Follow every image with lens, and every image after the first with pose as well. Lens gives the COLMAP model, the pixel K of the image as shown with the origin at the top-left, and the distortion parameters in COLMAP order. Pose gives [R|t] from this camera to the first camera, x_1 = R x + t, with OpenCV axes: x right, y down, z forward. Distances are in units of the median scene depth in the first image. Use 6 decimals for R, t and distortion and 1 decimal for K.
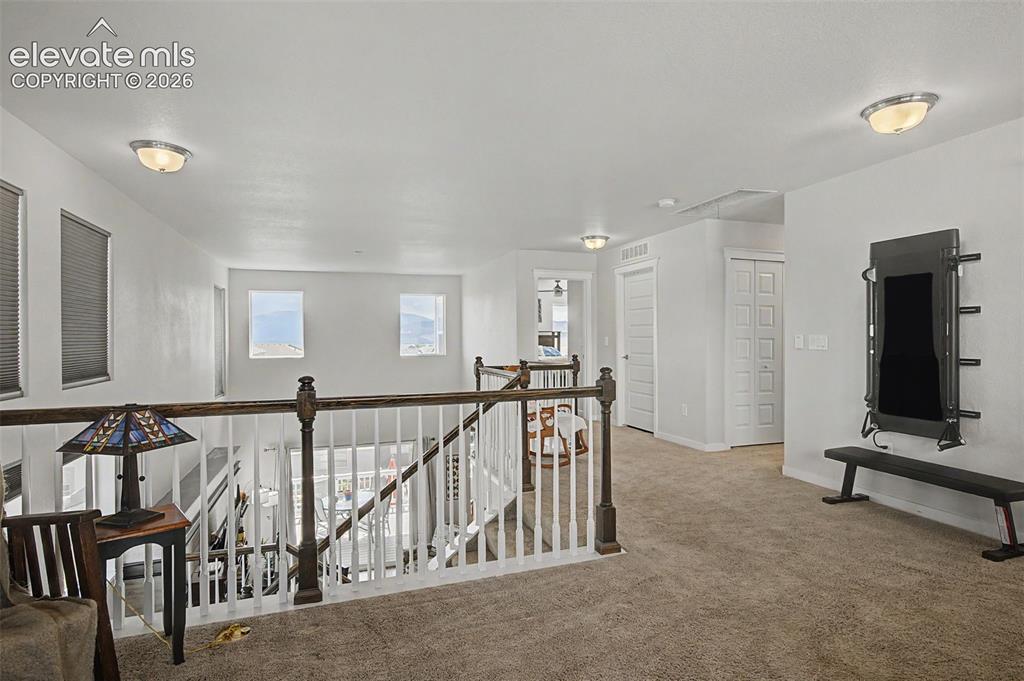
lens RADIAL K [[524.4, 0, 512.0], [0, 524.4, 340.5], [0, 0, 1]] dist [-0.001377, -0.000121]
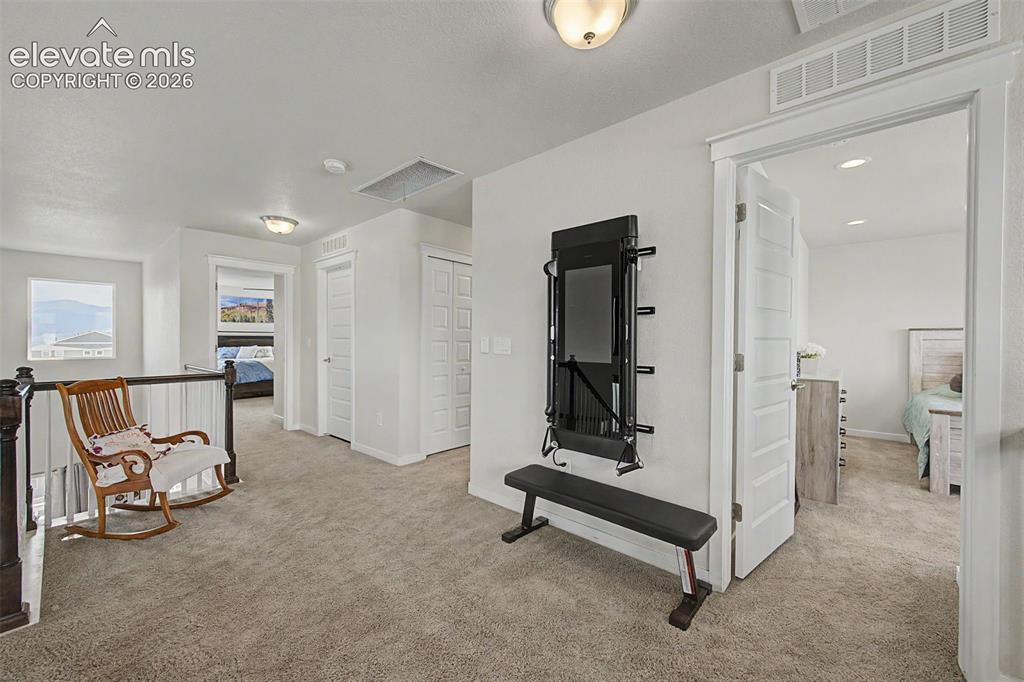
lens RADIAL K [[397.2, 0, 512.0], [0, 397.2, 341.0], [0, 0, 1]] dist [0.001770, 0.000063]
pose [[0.873233, 0.007439, 0.487247, 0.298672], [-0.006549, 0.999972, -0.003530, -0.002908], [-0.487260, -0.000109, 0.873257, 0.445114]]
